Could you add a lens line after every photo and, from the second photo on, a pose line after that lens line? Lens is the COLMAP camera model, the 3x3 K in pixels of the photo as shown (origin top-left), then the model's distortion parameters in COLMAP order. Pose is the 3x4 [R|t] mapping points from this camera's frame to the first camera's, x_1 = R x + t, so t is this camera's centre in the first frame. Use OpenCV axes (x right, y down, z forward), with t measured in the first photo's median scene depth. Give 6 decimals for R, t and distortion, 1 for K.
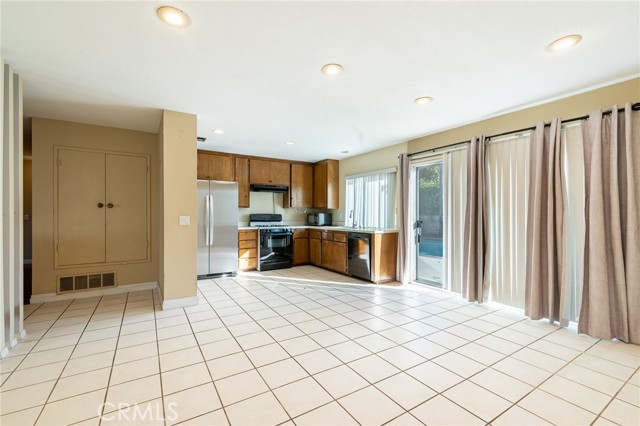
lens RADIAL K [[279.5, 0, 319.6], [0, 279.5, 215.4], [0, 0, 1]] dist [0.004393, 0.002272]
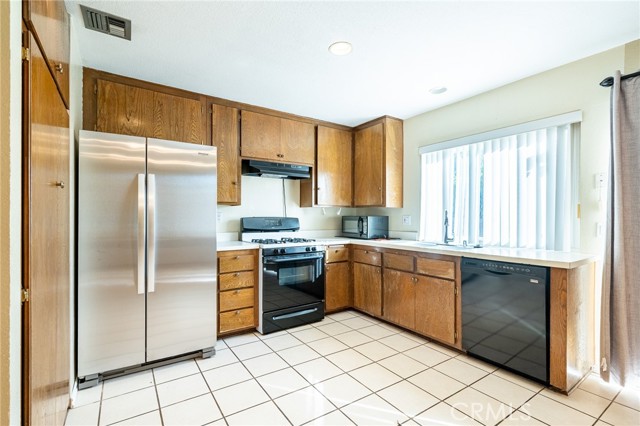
lens RADIAL K [[297.1, 0, 322.4], [0, 297.1, 217.1], [0, 0, 1]] dist [-0.000069, 0.000349]
pose [[0.999166, -0.002585, 0.040748, -0.129263], [0.002673, 0.999994, -0.002119, -0.005170], [-0.040742, 0.002226, 0.999167, 0.471578]]
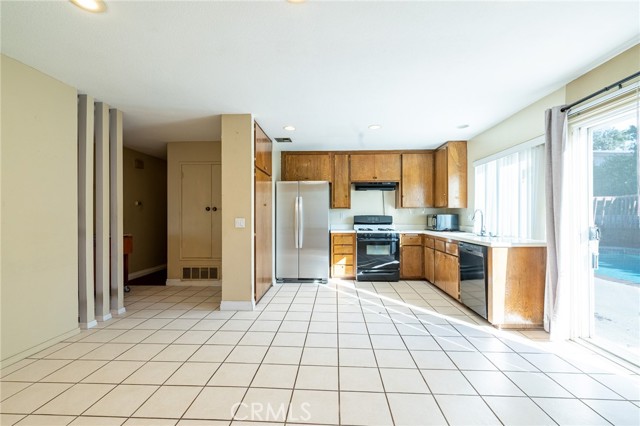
lens RADIAL K [[279.5, 0, 320.4], [0, 279.5, 216.1], [0, 0, 1]] dist [0.004393, 0.002272]
pose [[0.821266, -0.002732, -0.570538, 0.190040], [0.001888, 0.999996, -0.002070, -0.002341], [0.570542, 0.000622, 0.821268, 0.213833]]
